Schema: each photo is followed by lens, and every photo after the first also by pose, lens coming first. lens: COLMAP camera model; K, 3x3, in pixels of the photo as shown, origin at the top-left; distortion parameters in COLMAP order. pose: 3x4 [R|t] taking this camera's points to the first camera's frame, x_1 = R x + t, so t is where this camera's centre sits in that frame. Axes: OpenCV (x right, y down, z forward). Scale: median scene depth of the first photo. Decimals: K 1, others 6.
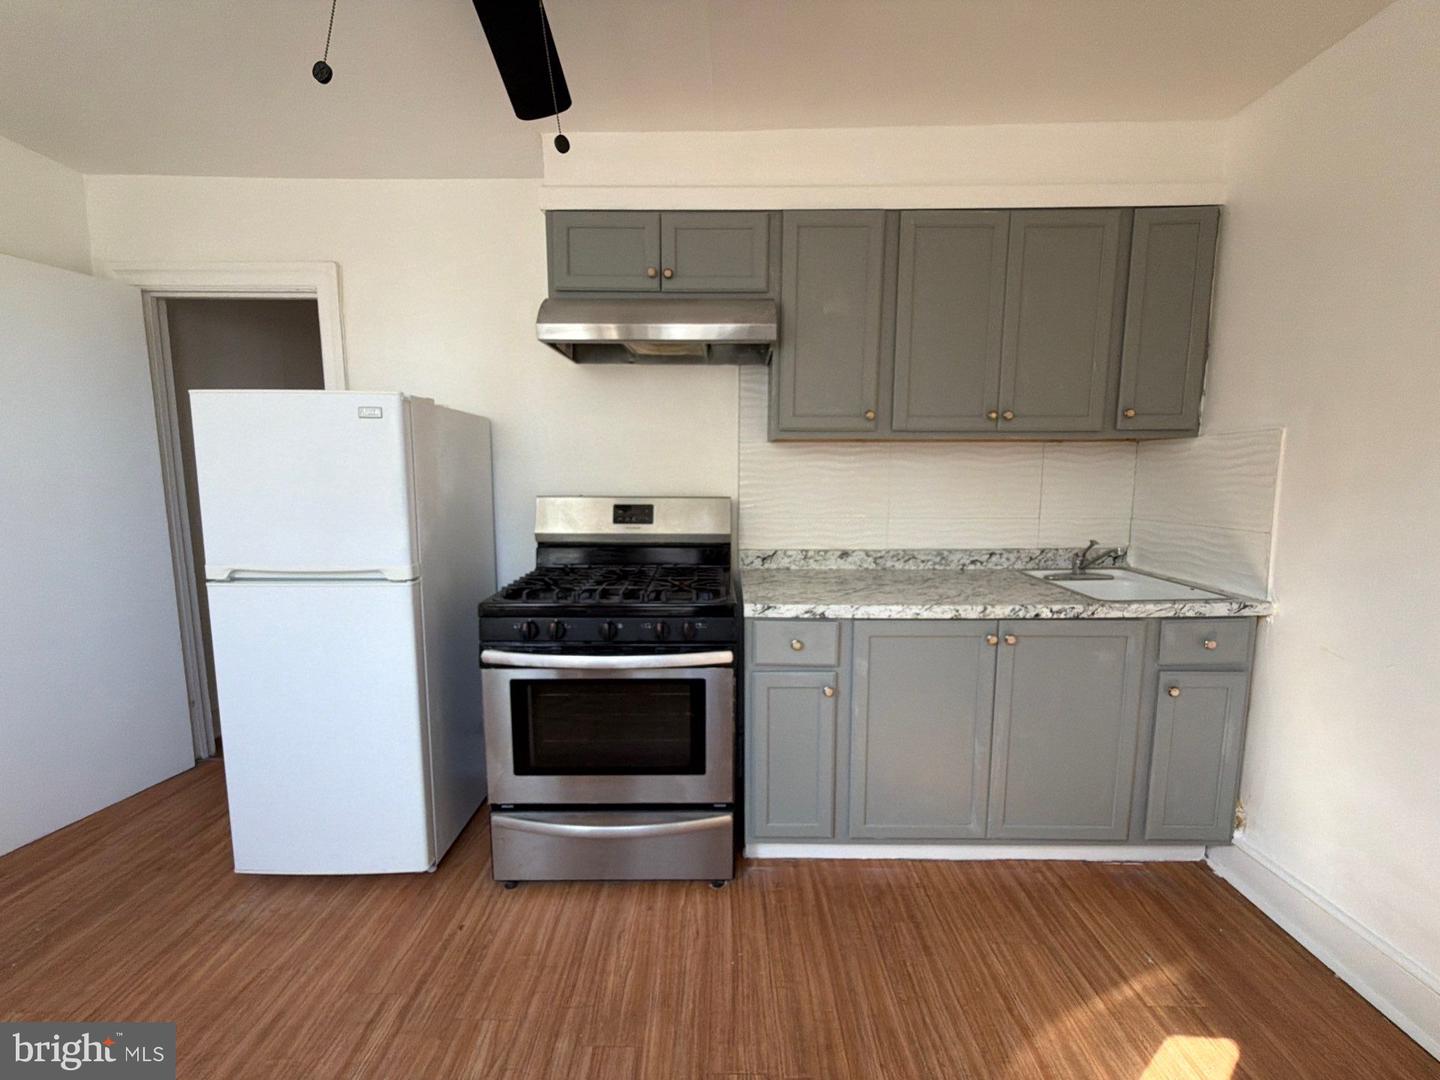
lens RADIAL K [[576.8, 0, 718.6], [0, 576.8, 541.6], [0, 0, 1]] dist [0.000536, 0.000351]
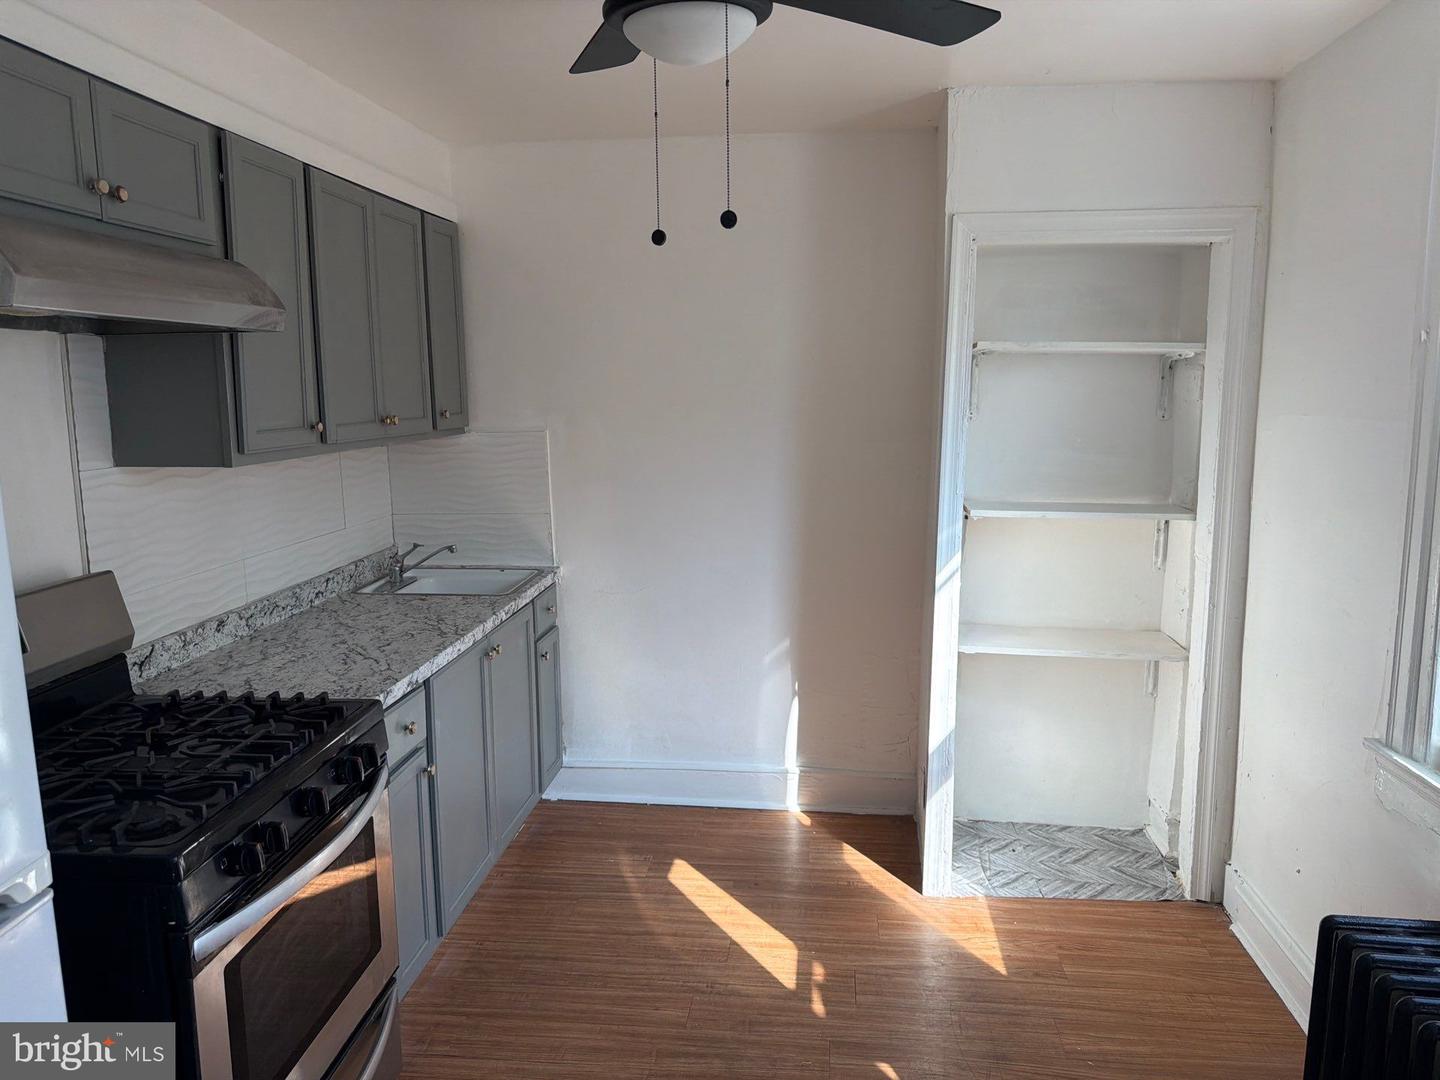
lens RADIAL K [[1025.9, 0, 716.0], [0, 1025.9, 536.5], [0, 0, 1]] dist [0.019578, -0.022676]
pose [[0.088436, -0.150769, 0.984605, -1.059422], [0.136533, 0.980983, 0.137951, -0.194834], [-0.986680, 0.122232, 0.107339, 0.359072]]
